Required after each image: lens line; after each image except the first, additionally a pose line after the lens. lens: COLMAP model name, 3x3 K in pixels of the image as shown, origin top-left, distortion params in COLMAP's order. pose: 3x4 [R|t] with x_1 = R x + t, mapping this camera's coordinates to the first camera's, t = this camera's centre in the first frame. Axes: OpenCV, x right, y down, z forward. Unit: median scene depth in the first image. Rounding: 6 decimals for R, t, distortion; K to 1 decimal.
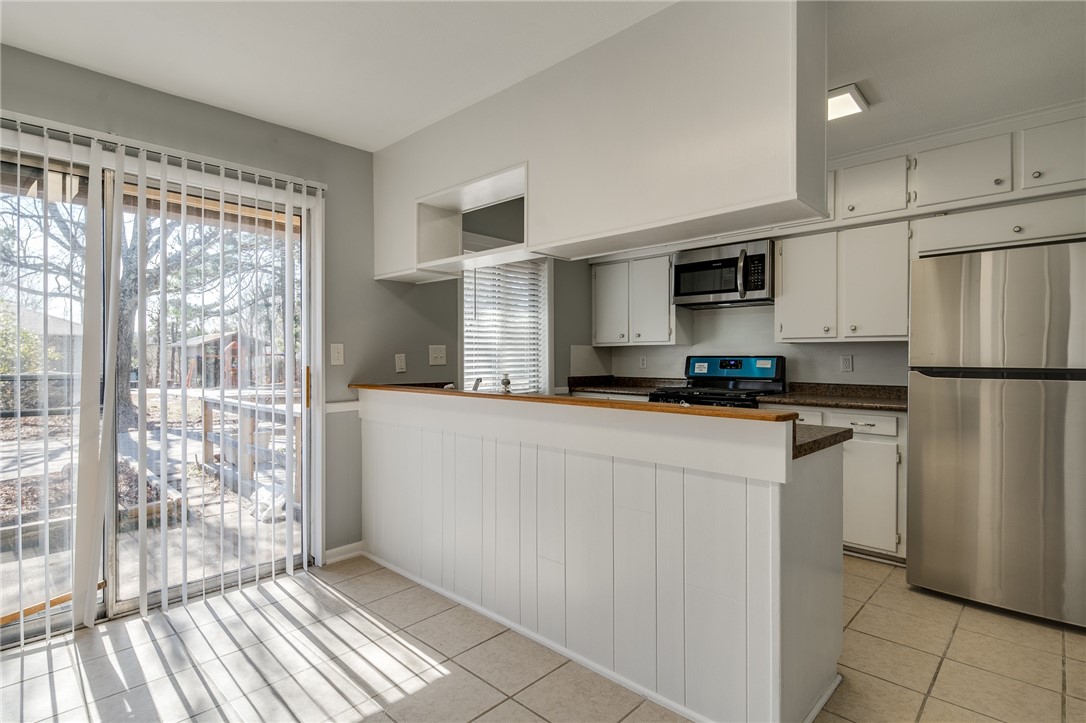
lens RADIAL K [[531.0, 0, 542.1], [0, 531.0, 354.8], [0, 0, 1]] dist [0.010289, -0.000311]
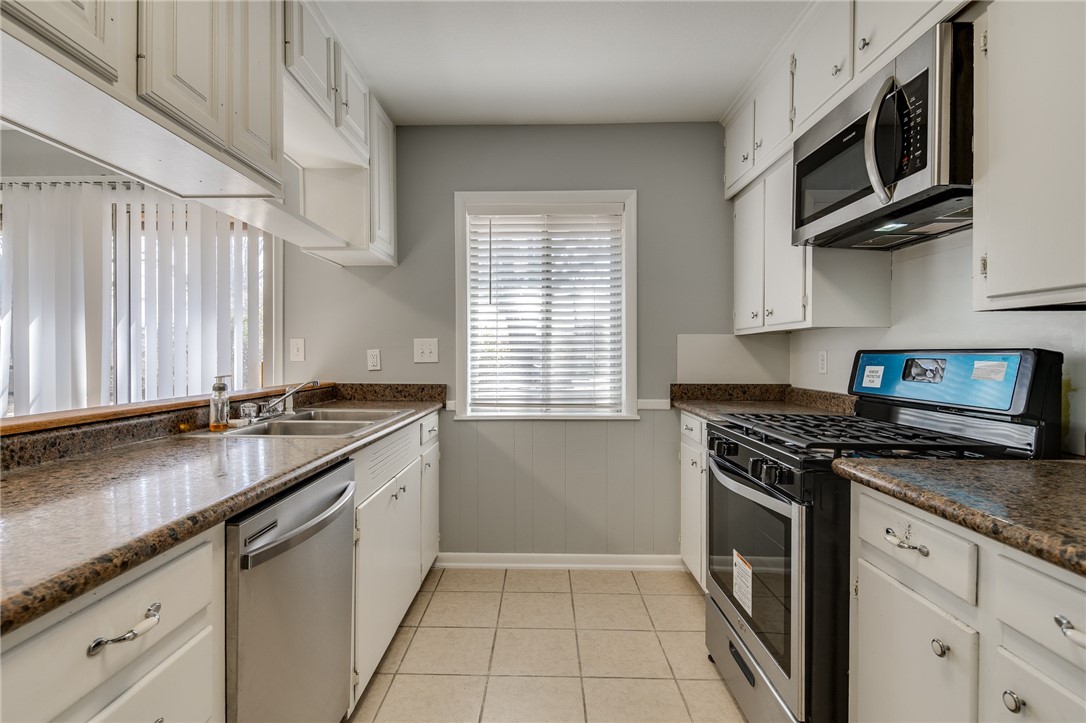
lens RADIAL K [[531.0, 0, 542.1], [0, 531.0, 354.8], [0, 0, 1]] dist [0.010289, -0.000311]
pose [[0.677301, 0.002660, -0.735701, 0.442205], [0.004110, 0.999964, 0.007399, 0.001638], [0.735694, -0.008035, 0.677266, 0.484391]]
